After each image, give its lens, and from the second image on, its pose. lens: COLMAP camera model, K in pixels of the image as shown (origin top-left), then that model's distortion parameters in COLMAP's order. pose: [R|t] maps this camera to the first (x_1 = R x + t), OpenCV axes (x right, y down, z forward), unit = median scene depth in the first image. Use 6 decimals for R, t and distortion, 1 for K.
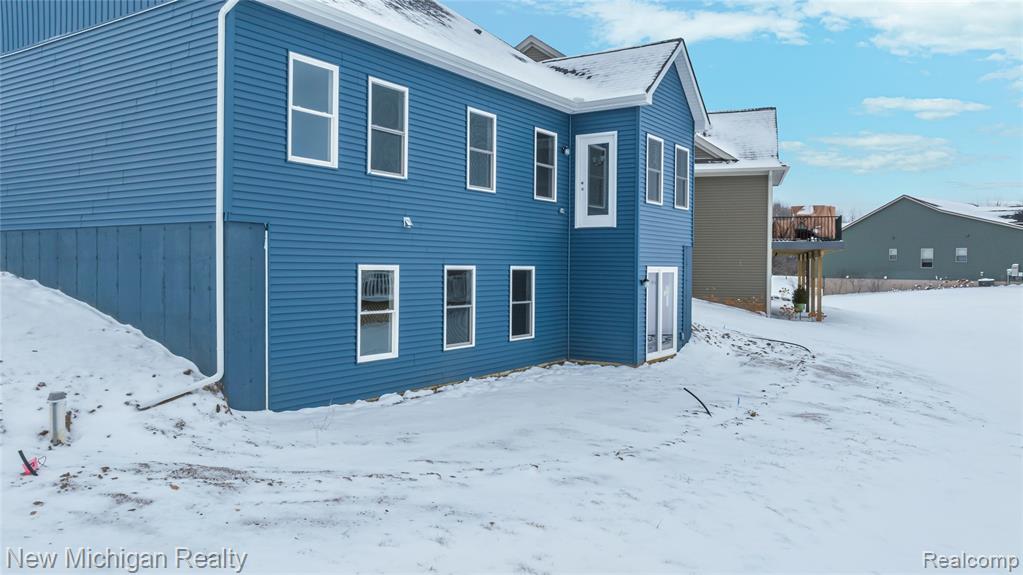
lens RADIAL K [[731.4, 0, 510.4], [0, 731.4, 280.6], [0, 0, 1]] dist [-0.010145, -0.000922]
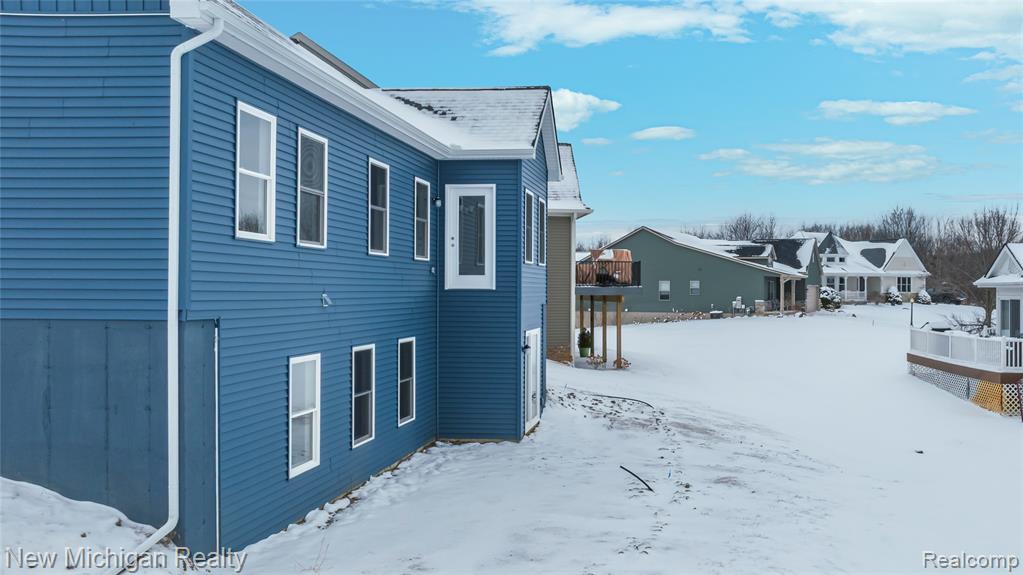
lens RADIAL K [[869.0, 0, 625.1], [0, 869.0, 288.0], [0, 0, 1]] dist [-0.014059, -0.011954]
pose [[0.864581, -0.002026, 0.502489, -0.270065], [0.011396, 0.999814, -0.015578, -0.058758], [-0.502364, 0.019195, 0.864443, -0.016594]]
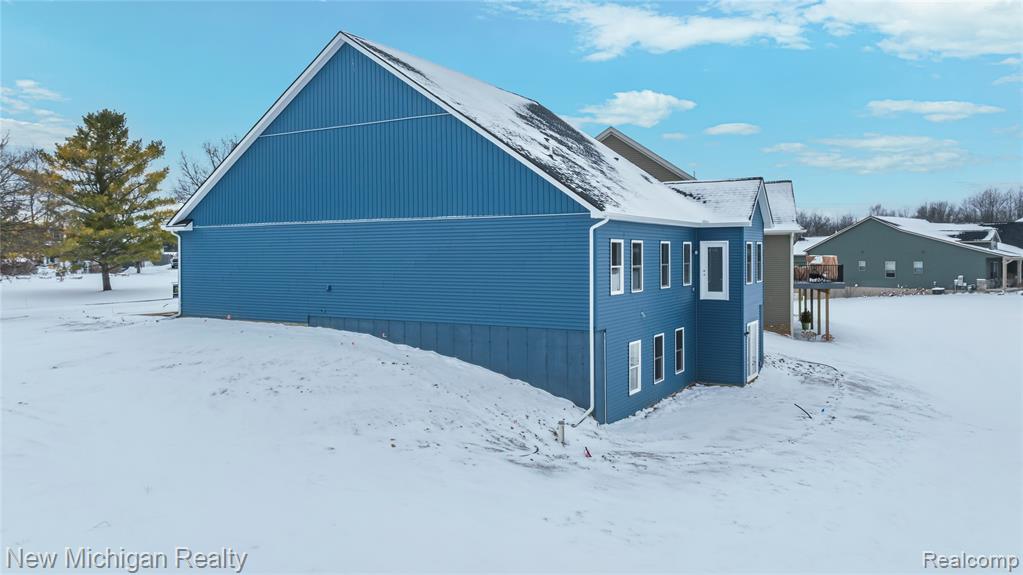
lens RADIAL K [[747.8, 0, 517.1], [0, 747.8, 252.9], [0, 0, 1]] dist [-0.016793, -0.003260]
pose [[0.997452, -0.009786, 0.070670, -0.455644], [0.010982, 0.999803, -0.016549, -0.162153], [-0.070494, 0.017283, 0.997362, -0.639847]]
